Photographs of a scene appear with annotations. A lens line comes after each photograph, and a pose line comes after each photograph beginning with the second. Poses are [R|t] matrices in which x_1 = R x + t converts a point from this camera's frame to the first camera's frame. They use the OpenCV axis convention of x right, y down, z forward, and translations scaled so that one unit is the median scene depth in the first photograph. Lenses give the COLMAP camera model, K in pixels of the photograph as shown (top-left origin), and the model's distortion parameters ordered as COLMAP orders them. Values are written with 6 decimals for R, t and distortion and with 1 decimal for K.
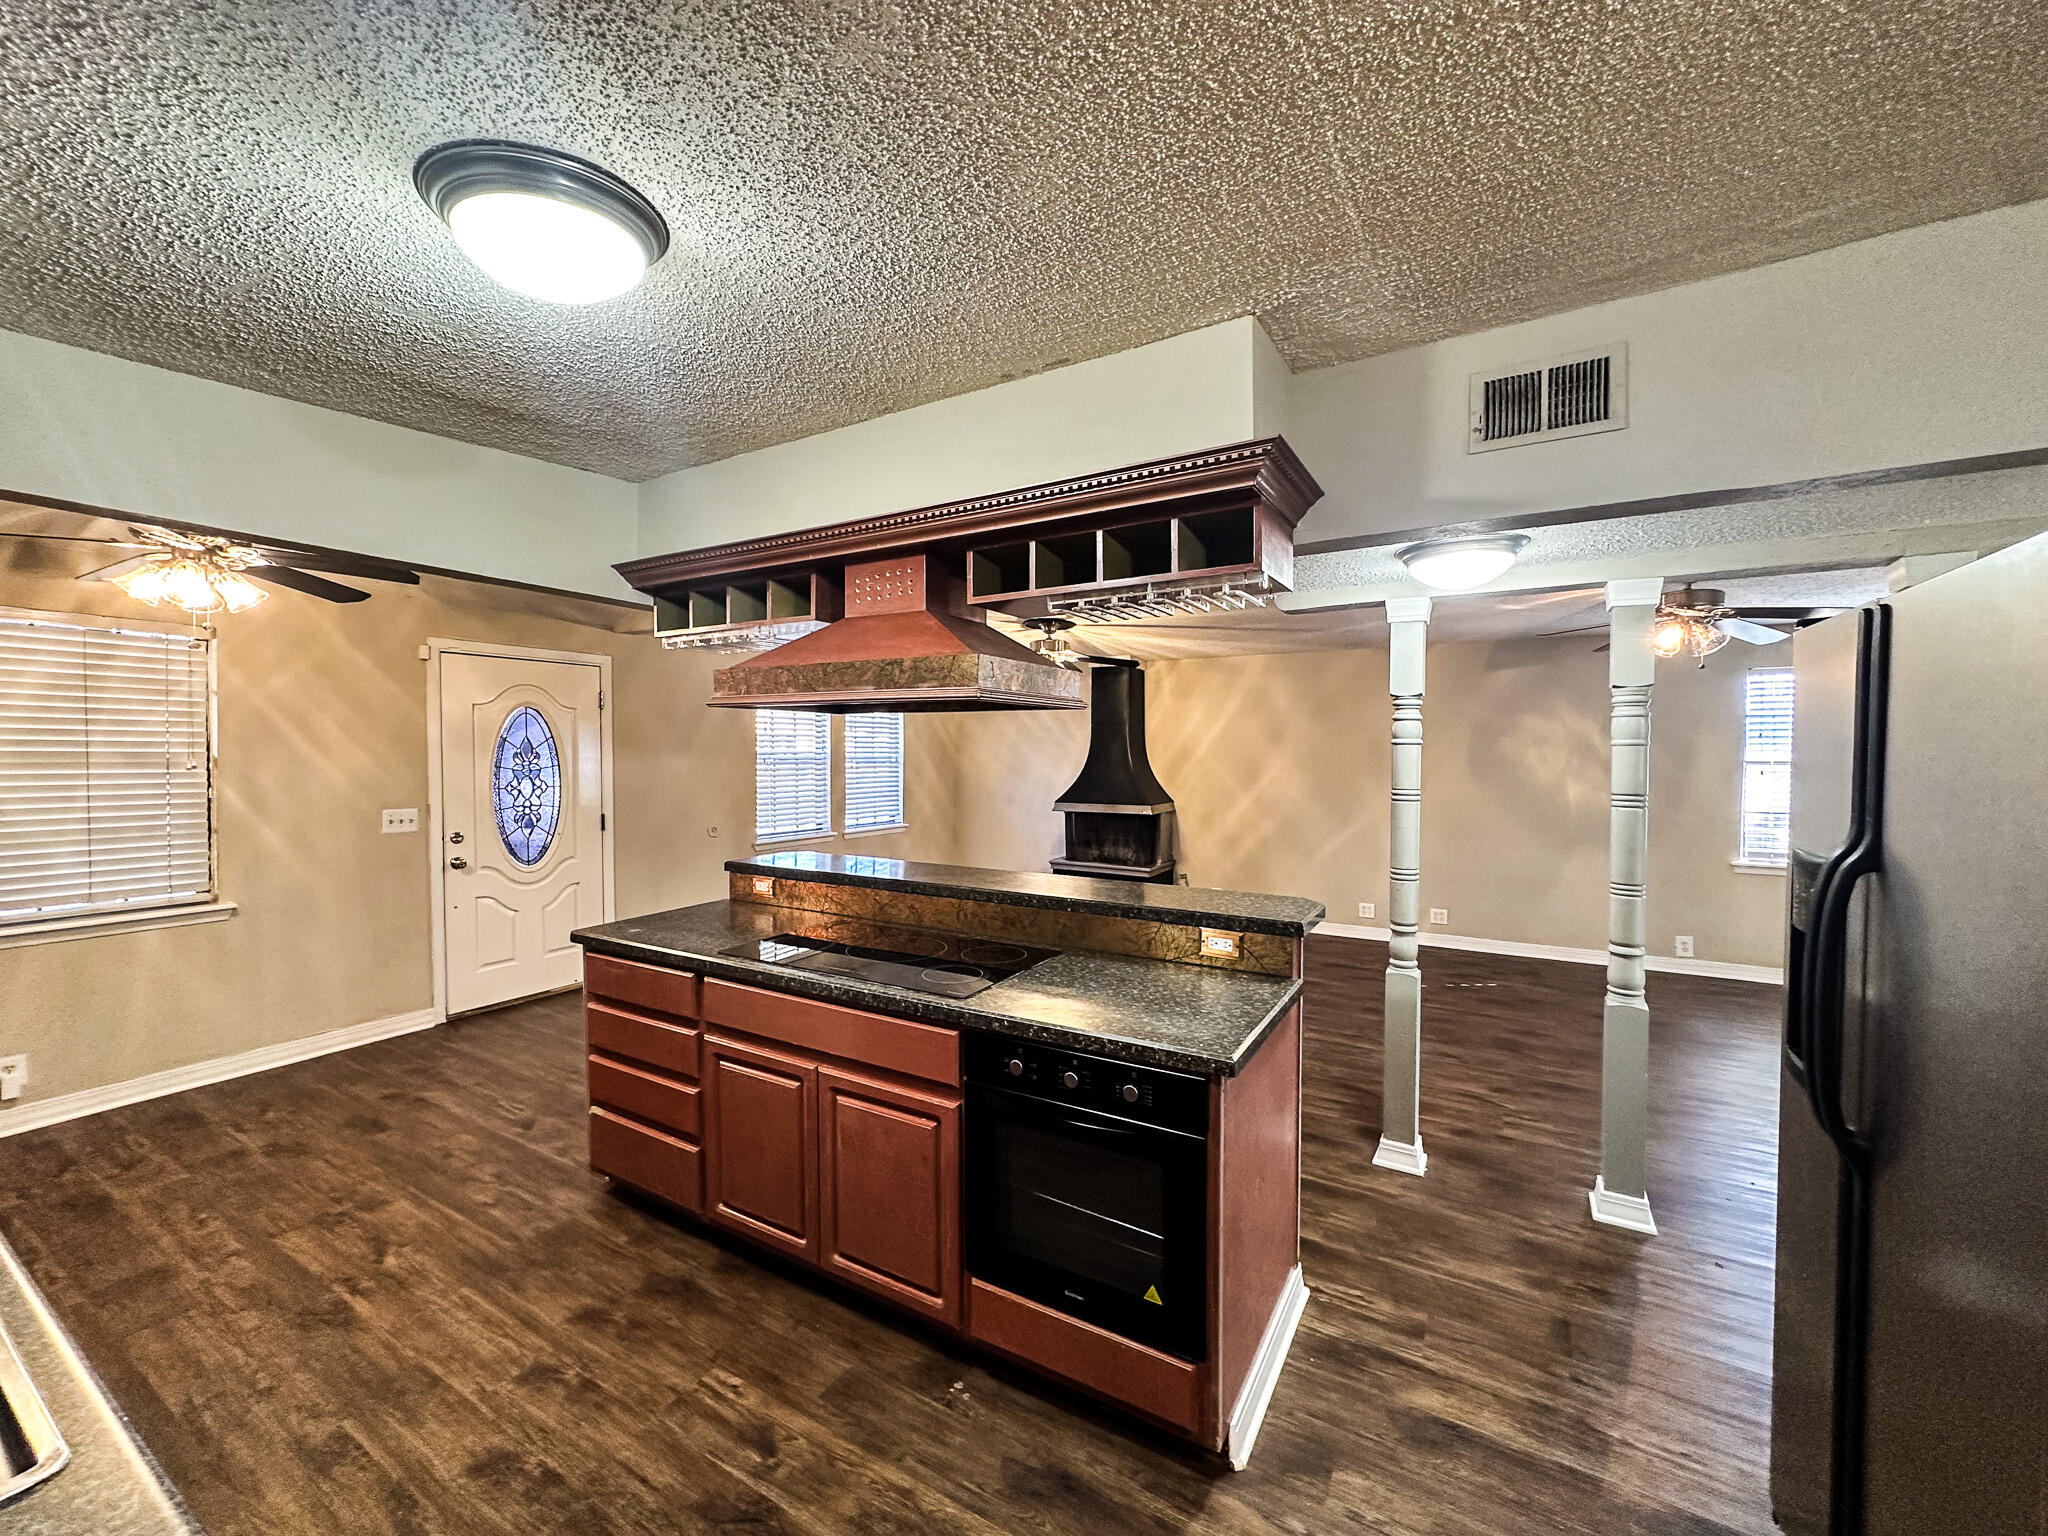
lens RADIAL K [[809.9, 0, 1022.5], [0, 809.9, 771.3], [0, 0, 1]] dist [-0.003057, 0.001595]
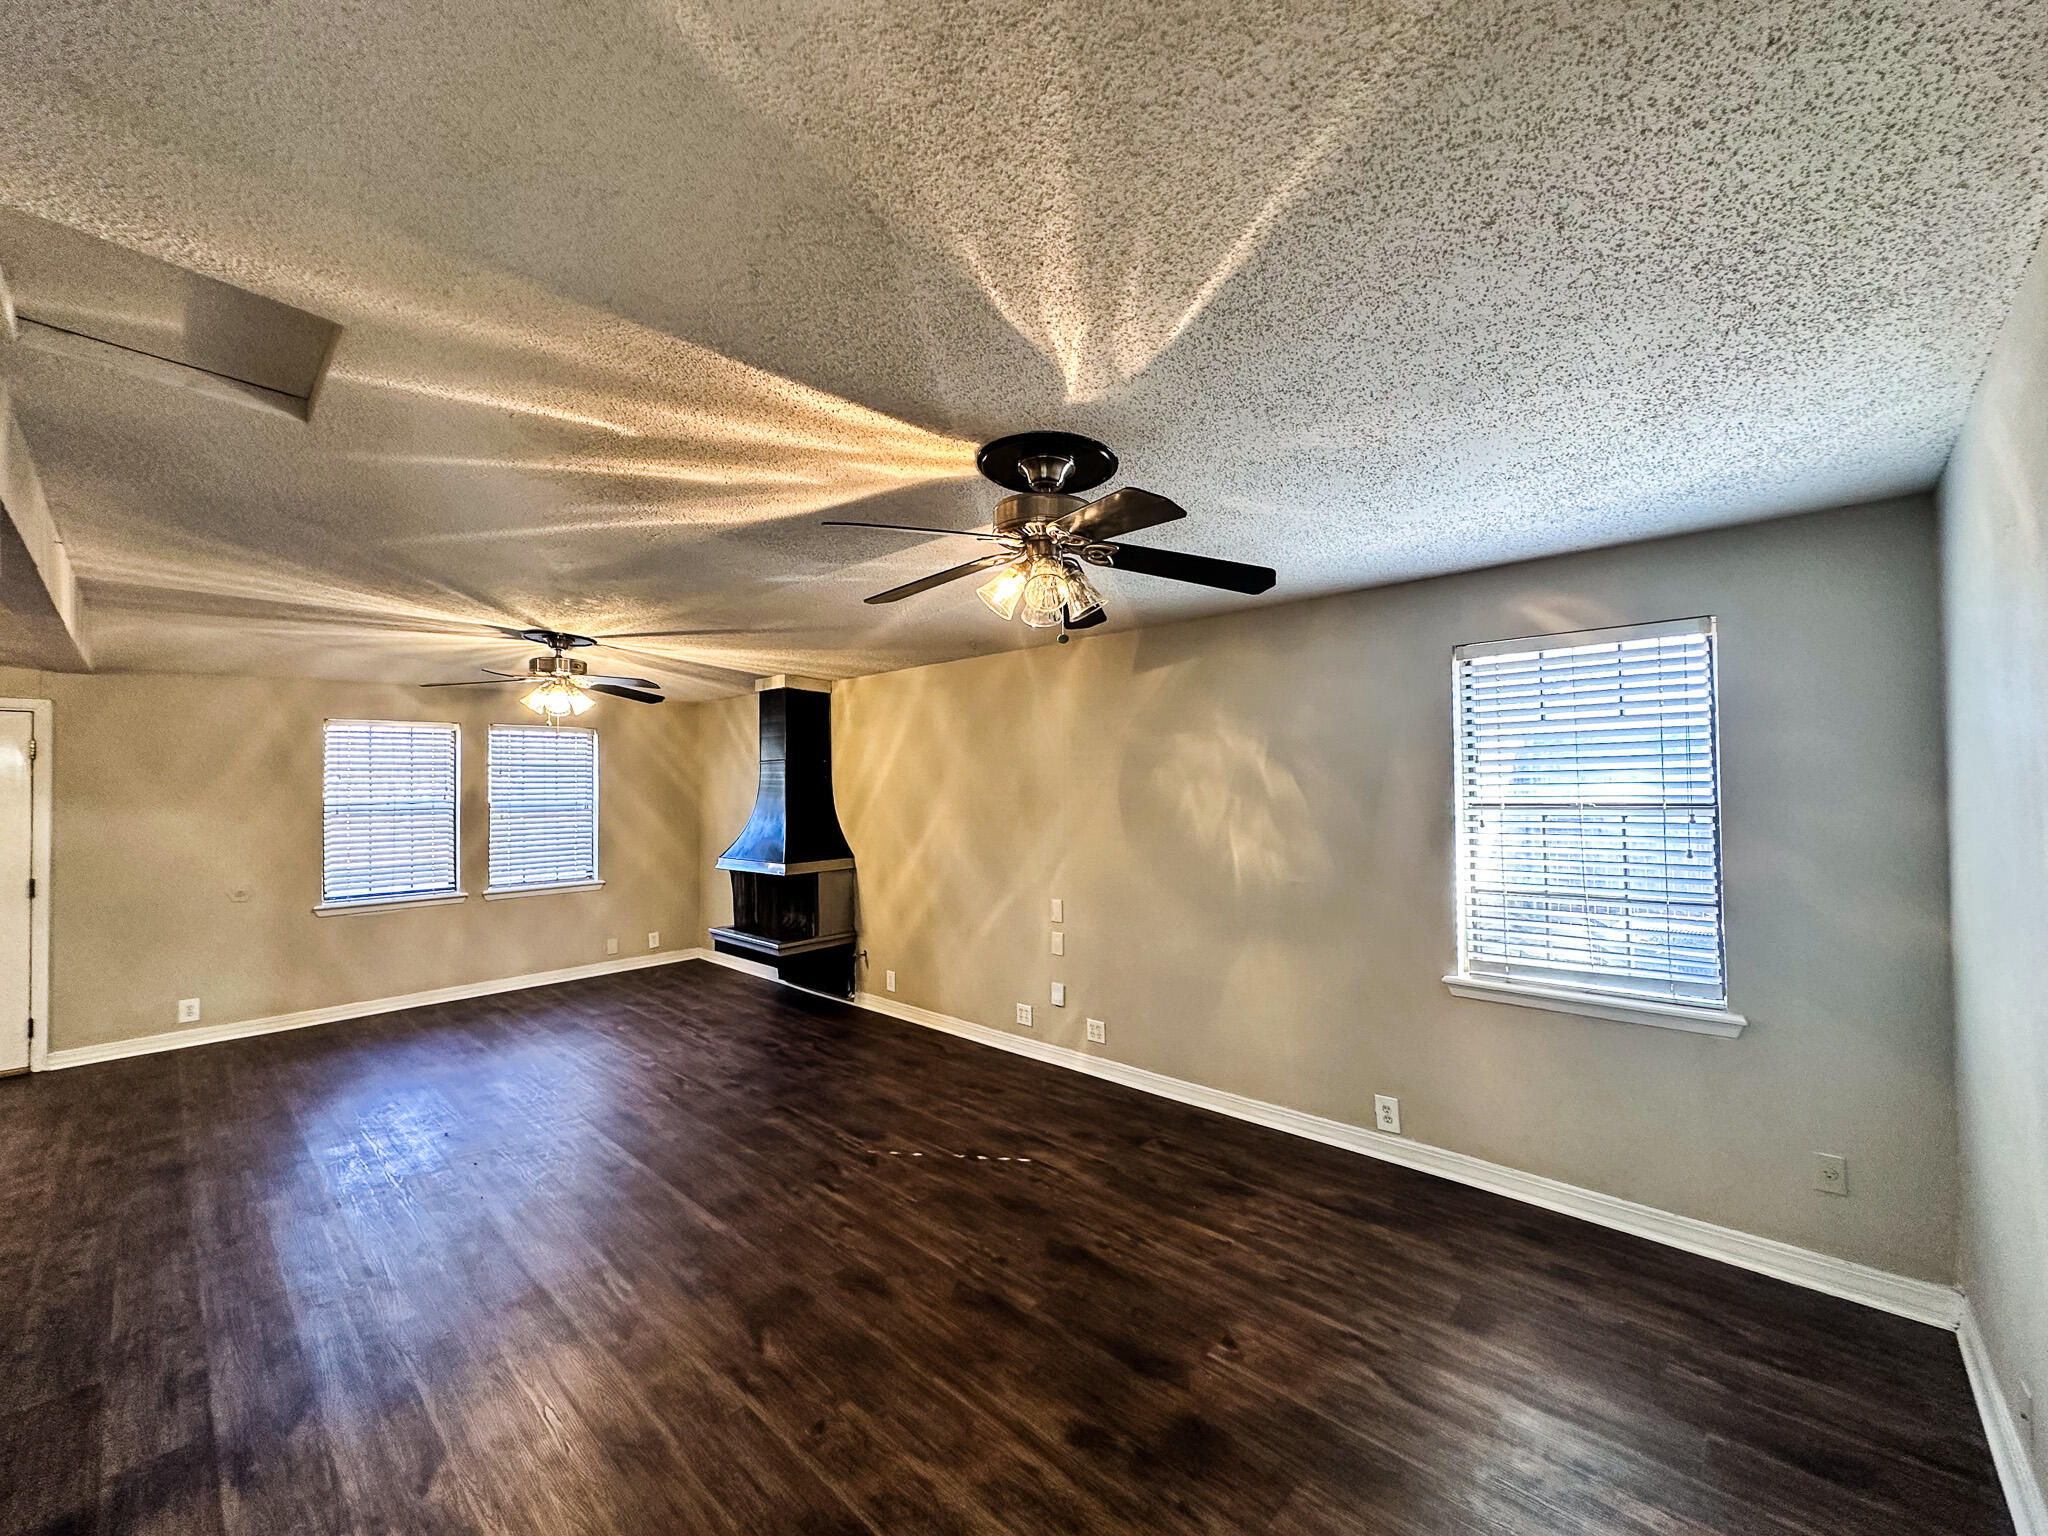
lens RADIAL K [[809.9, 0, 1020.6], [0, 809.9, 767.7], [0, 0, 1]] dist [-0.003057, 0.001595]
pose [[0.977624, -0.021309, -0.209278, 0.861345], [0.011572, 0.998798, -0.047639, -0.016655], [0.210042, 0.044151, 0.976695, 0.438153]]
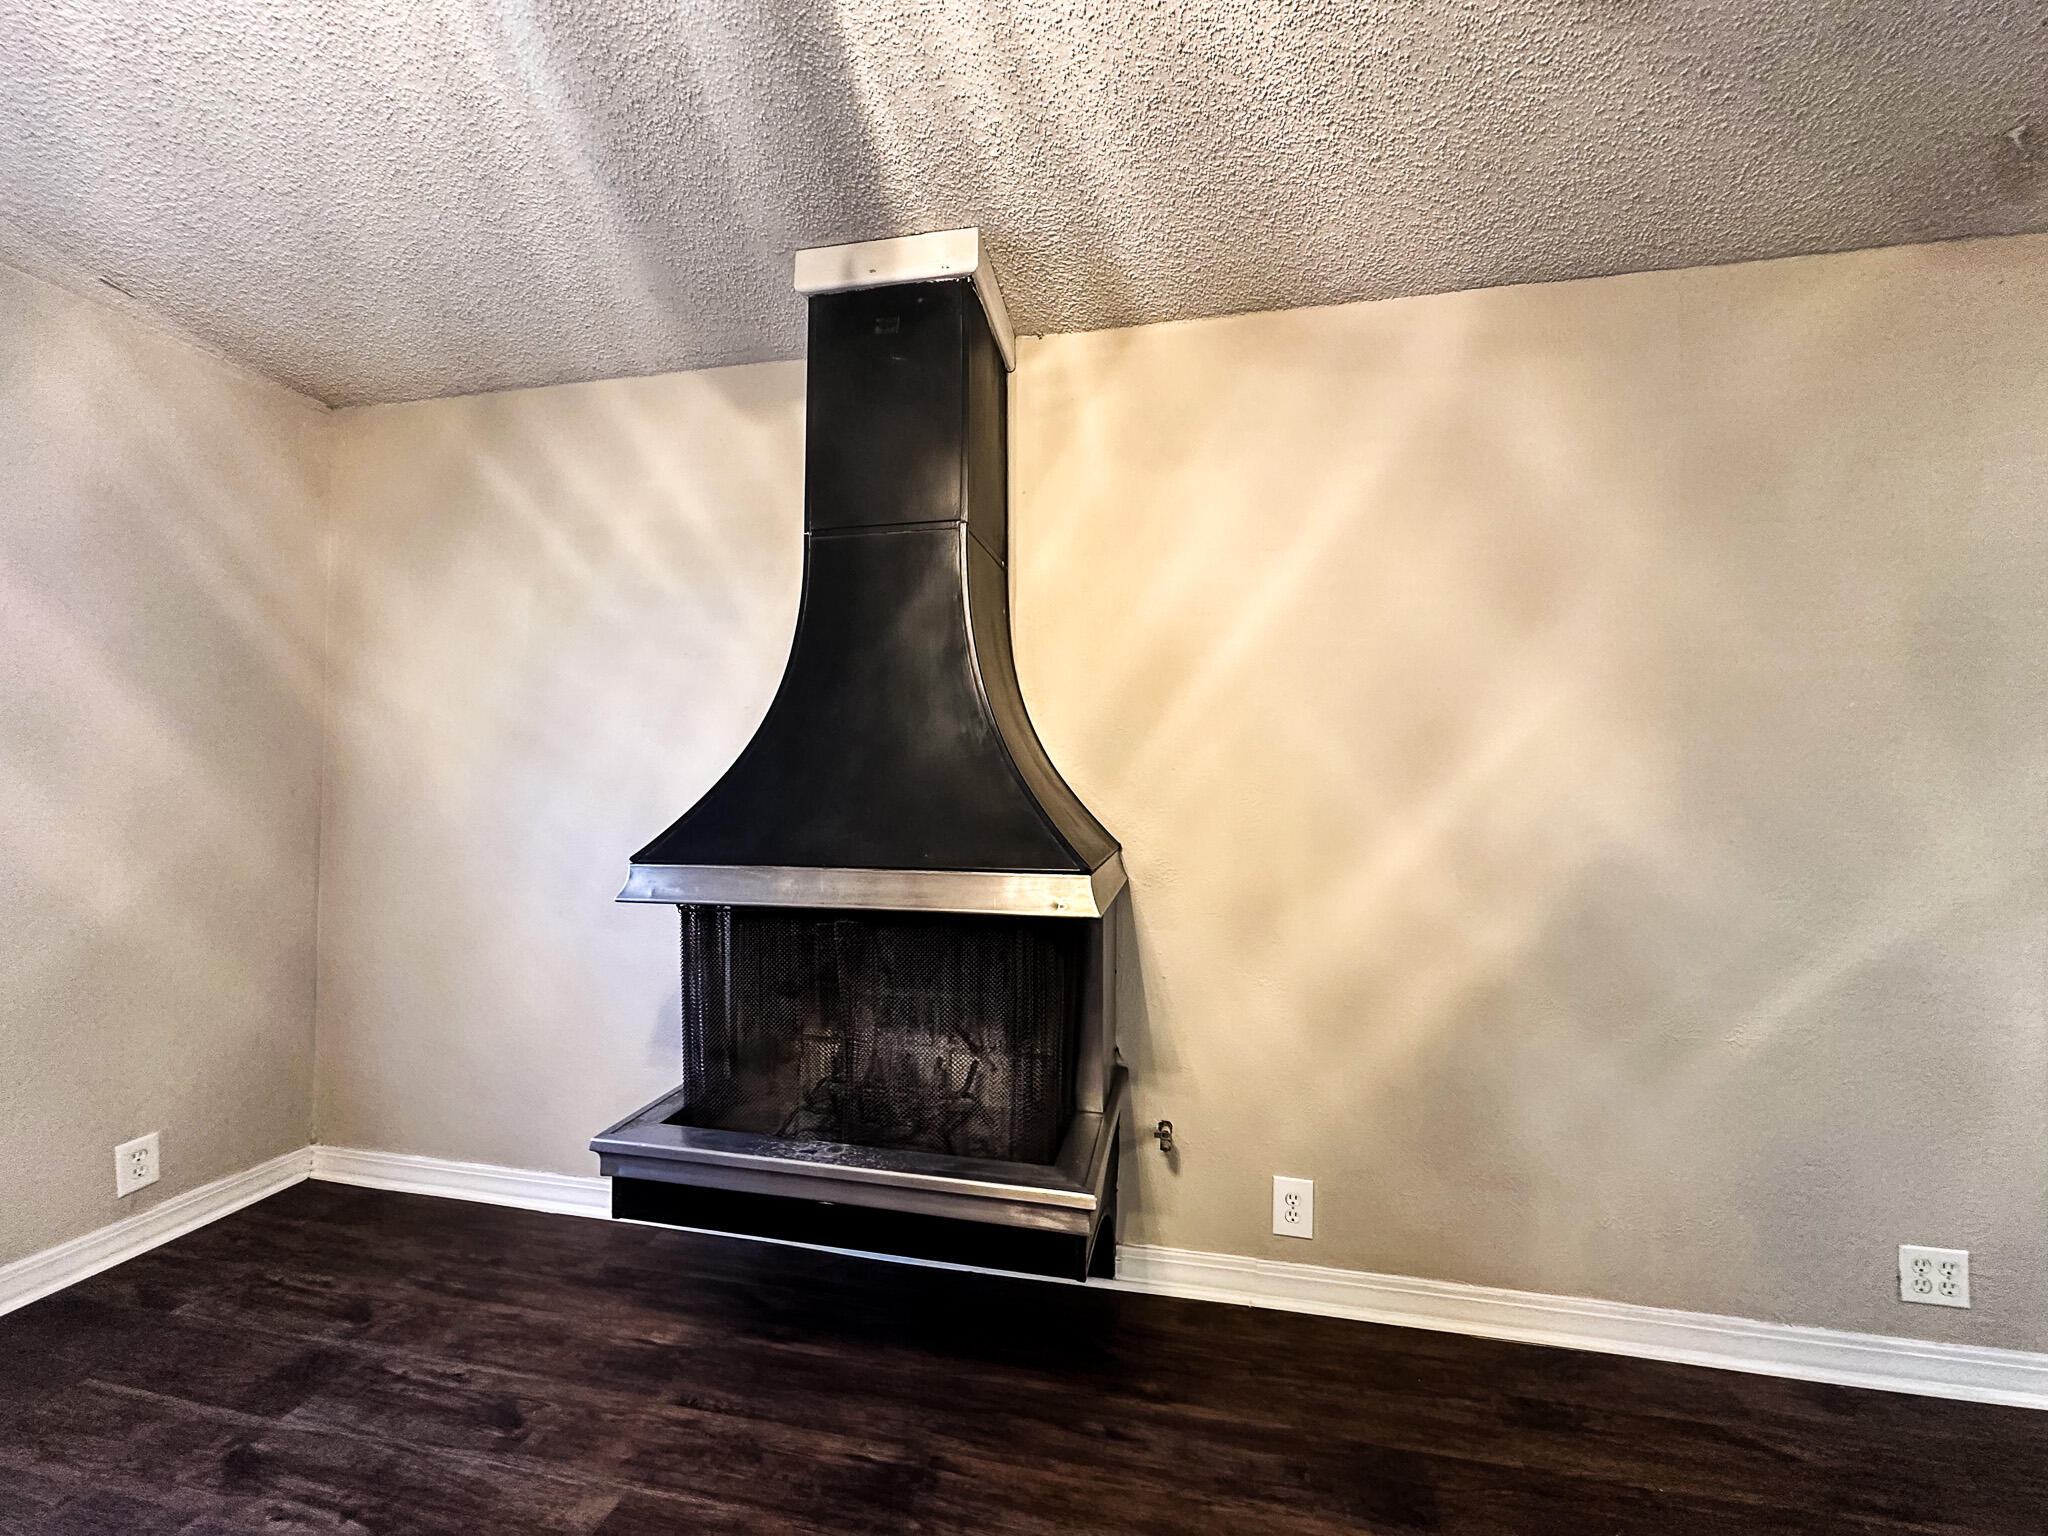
lens RADIAL K [[809.9, 0, 1017.5], [0, 809.9, 762.2], [0, 0, 1]] dist [-0.003057, 0.001595]
pose [[0.943227, 0.011192, 0.331961, 0.109014], [0.003606, 0.999028, -0.043929, 0.035141], [-0.332130, 0.042632, 0.942270, 1.274994]]
